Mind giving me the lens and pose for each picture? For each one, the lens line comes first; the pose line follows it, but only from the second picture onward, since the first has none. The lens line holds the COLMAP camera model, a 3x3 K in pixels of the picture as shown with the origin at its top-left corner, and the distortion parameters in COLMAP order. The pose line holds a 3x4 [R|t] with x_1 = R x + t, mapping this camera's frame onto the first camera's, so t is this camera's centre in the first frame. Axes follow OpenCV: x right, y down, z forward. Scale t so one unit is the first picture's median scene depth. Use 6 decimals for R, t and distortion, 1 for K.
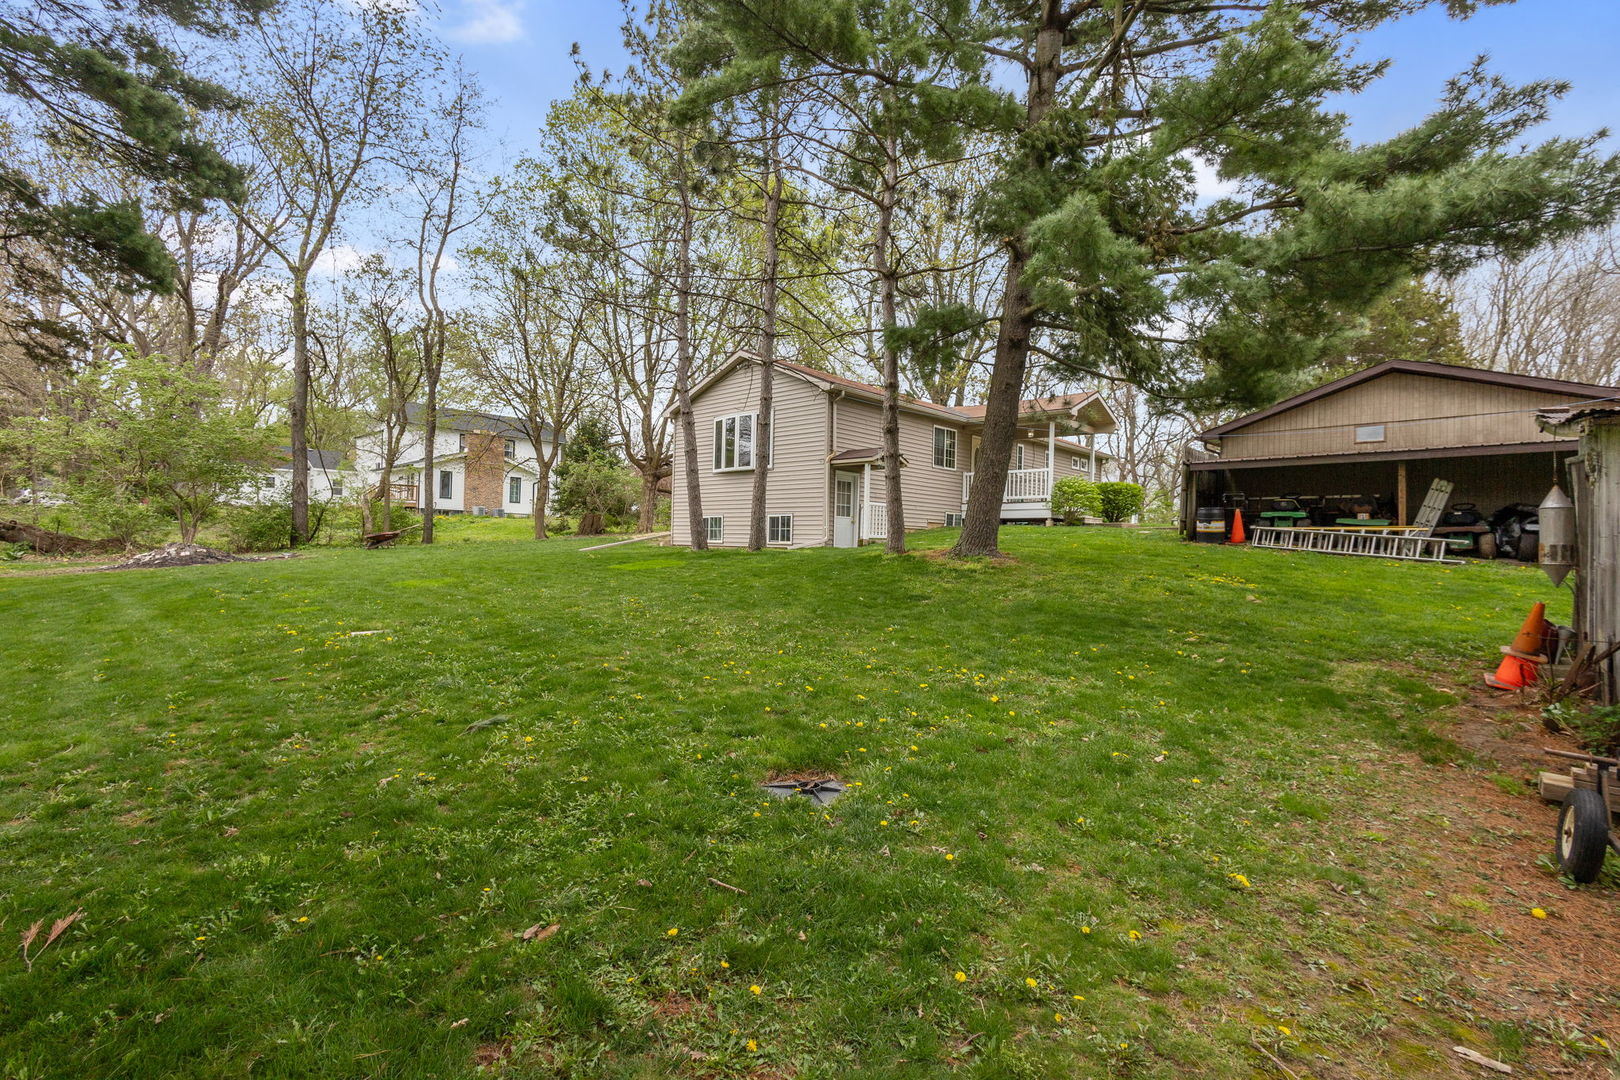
lens RADIAL K [[754.9, 0, 811.7], [0, 754.9, 518.9], [0, 0, 1]] dist [0.007009, 0.000154]
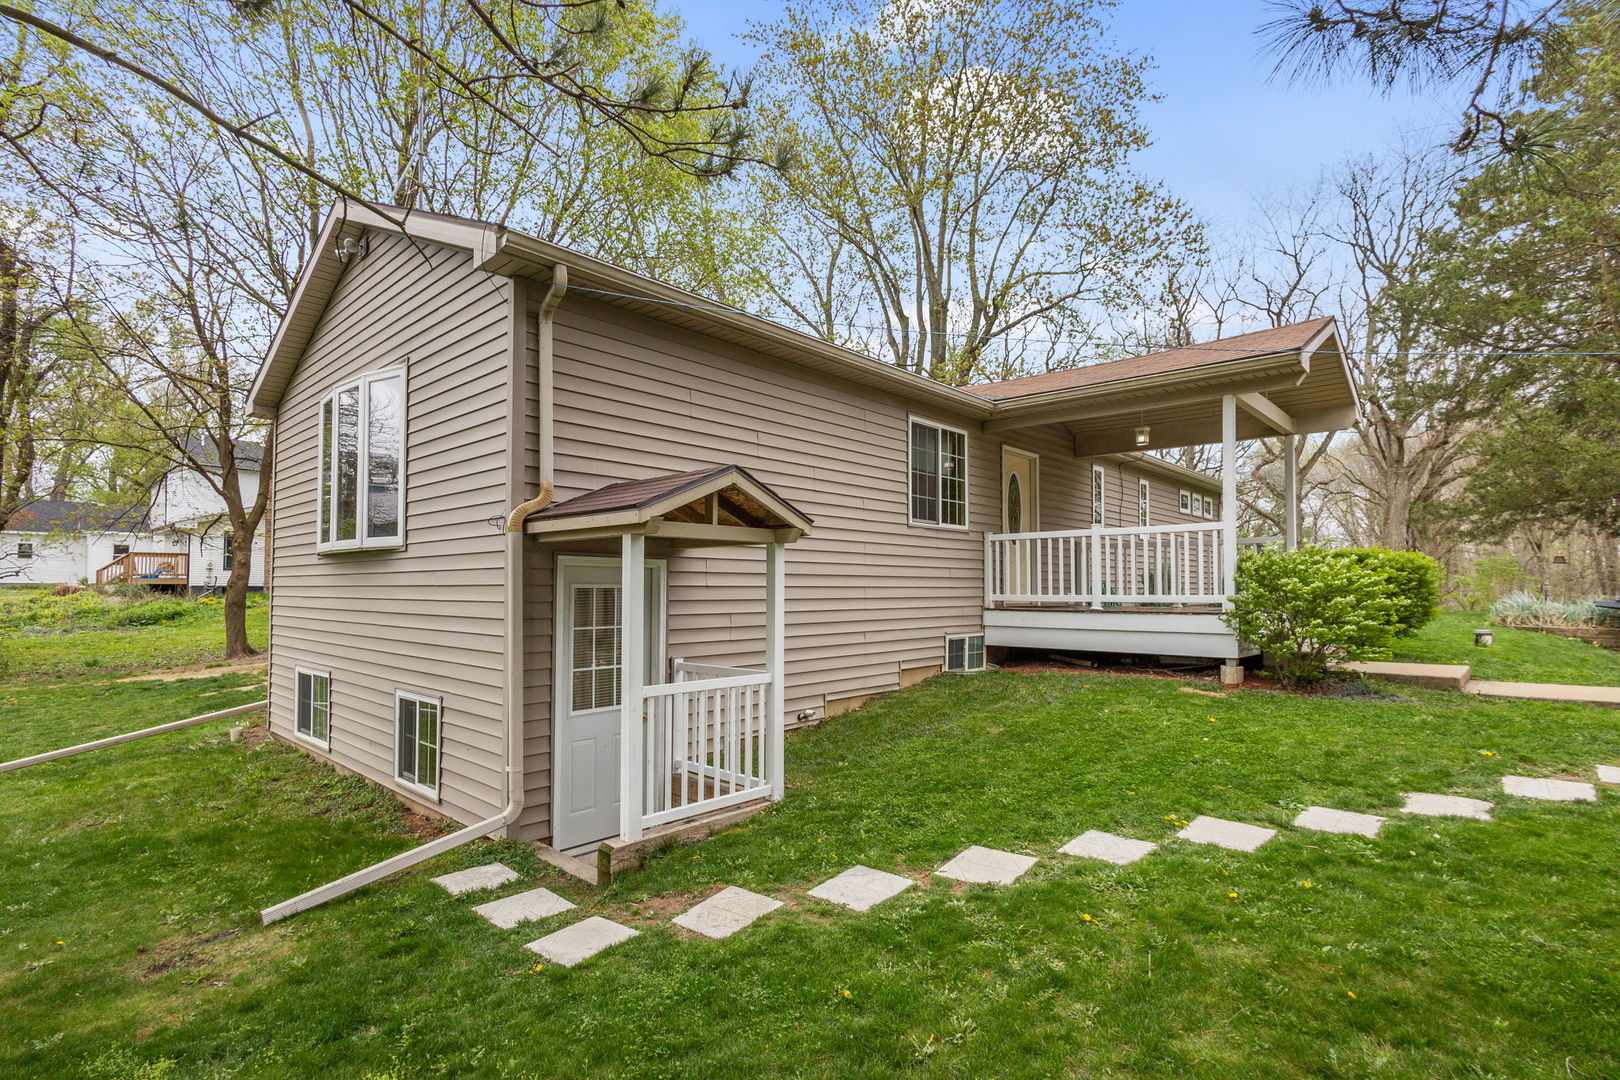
lens RADIAL K [[754.9, 0, 811.7], [0, 754.9, 518.9], [0, 0, 1]] dist [0.007009, 0.000154]
pose [[0.999759, -0.020352, 0.008225, 0.110814], [0.020749, 0.998458, -0.051496, -0.054447], [-0.007164, 0.051655, 0.998639, 0.634373]]
